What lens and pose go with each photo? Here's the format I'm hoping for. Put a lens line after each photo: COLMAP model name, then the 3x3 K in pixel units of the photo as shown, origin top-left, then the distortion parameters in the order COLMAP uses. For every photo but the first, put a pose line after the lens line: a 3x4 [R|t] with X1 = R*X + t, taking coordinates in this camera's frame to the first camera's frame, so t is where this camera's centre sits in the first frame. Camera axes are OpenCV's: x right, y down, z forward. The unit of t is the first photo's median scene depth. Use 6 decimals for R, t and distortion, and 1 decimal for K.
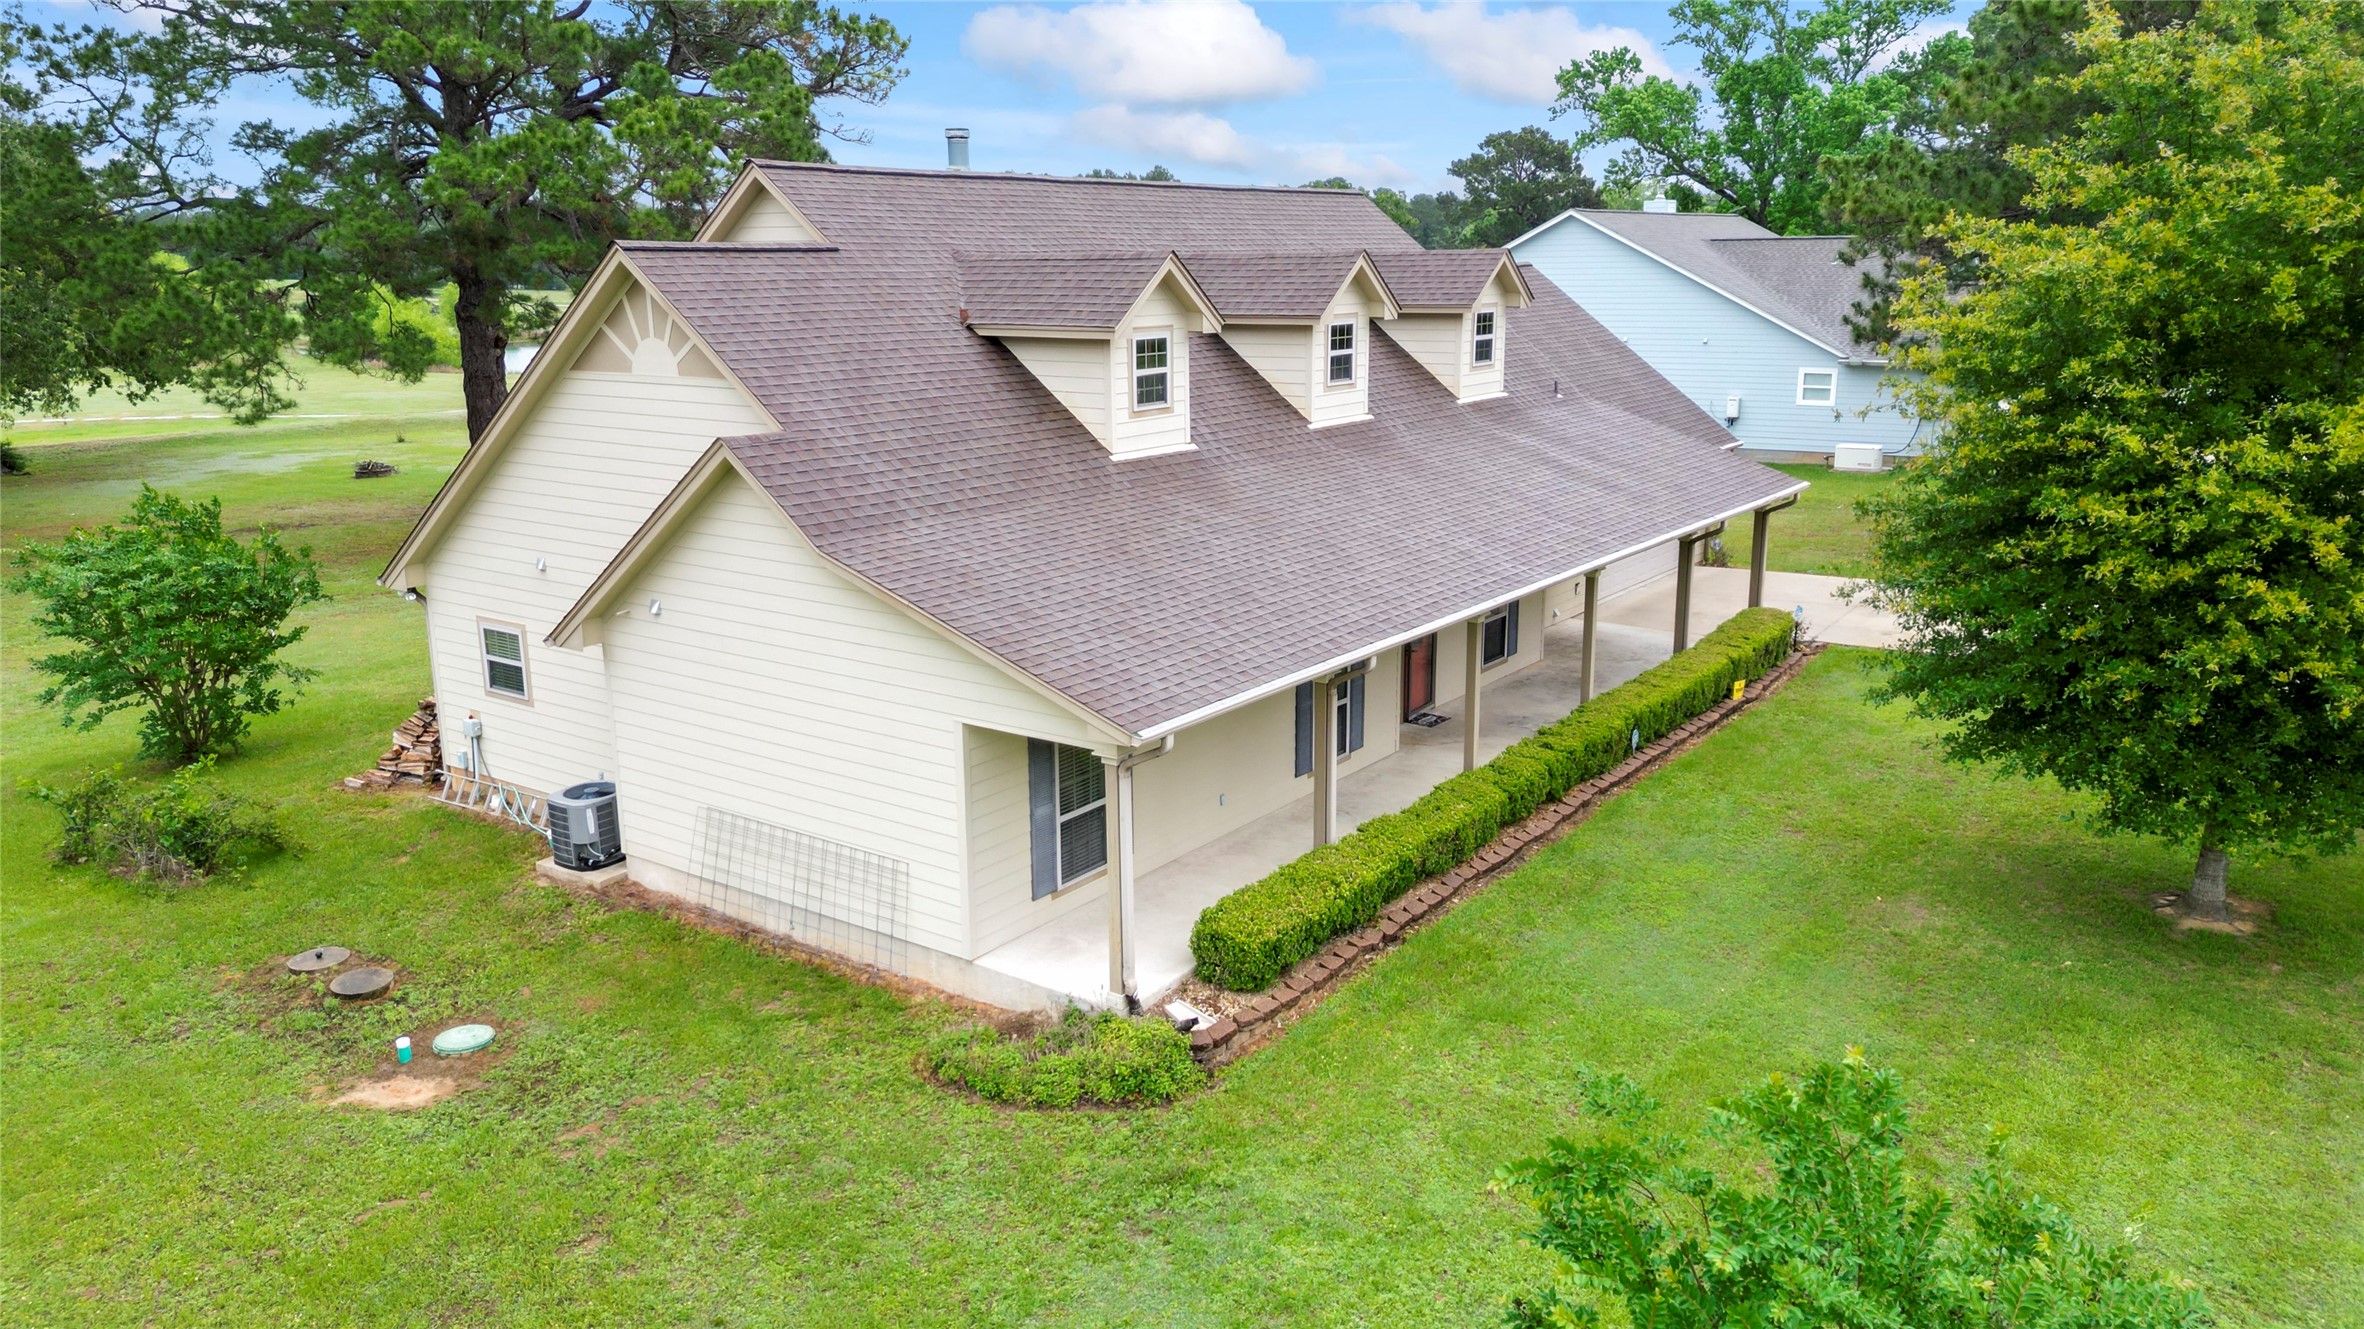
lens RADIAL K [[1659.8, 0, 1174.1], [0, 1659.8, 658.0], [0, 0, 1]] dist [0.129862, -0.111210]
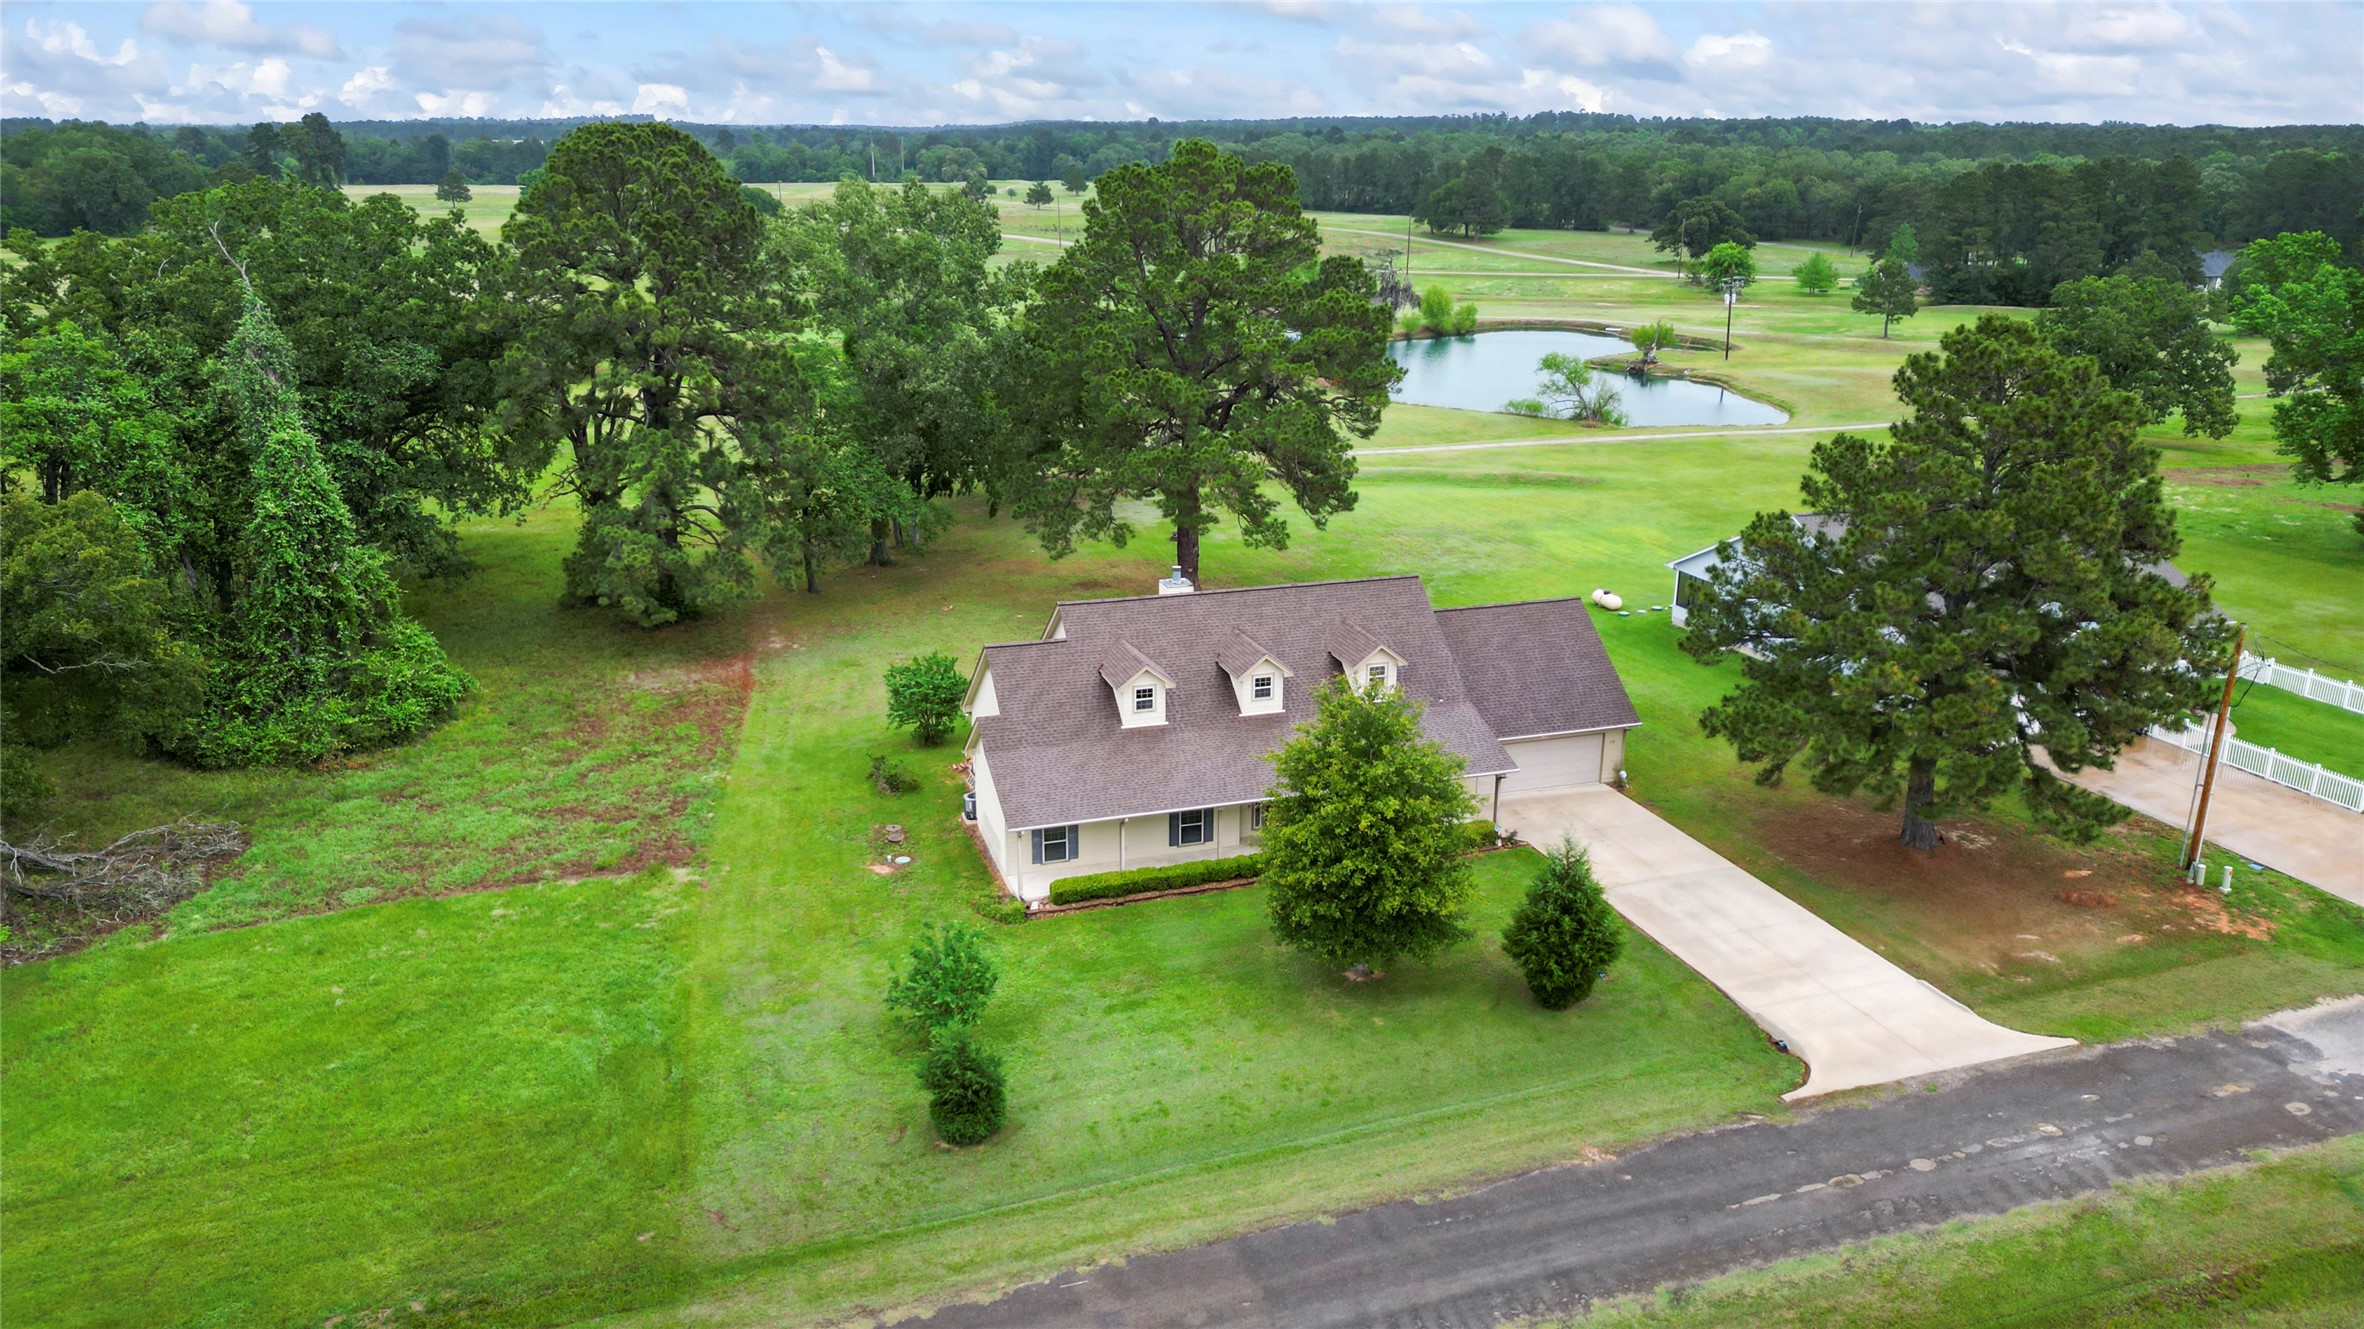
lens RADIAL K [[1659.8, 0, 1174.1], [0, 1659.8, 658.0], [0, 0, 1]] dist [0.129862, -0.111210]
pose [[0.810915, 0.189999, -0.553460, 1.619365], [-0.142449, 0.981463, 0.128216, -0.619670], [0.567561, -0.025133, 0.822947, -1.360611]]
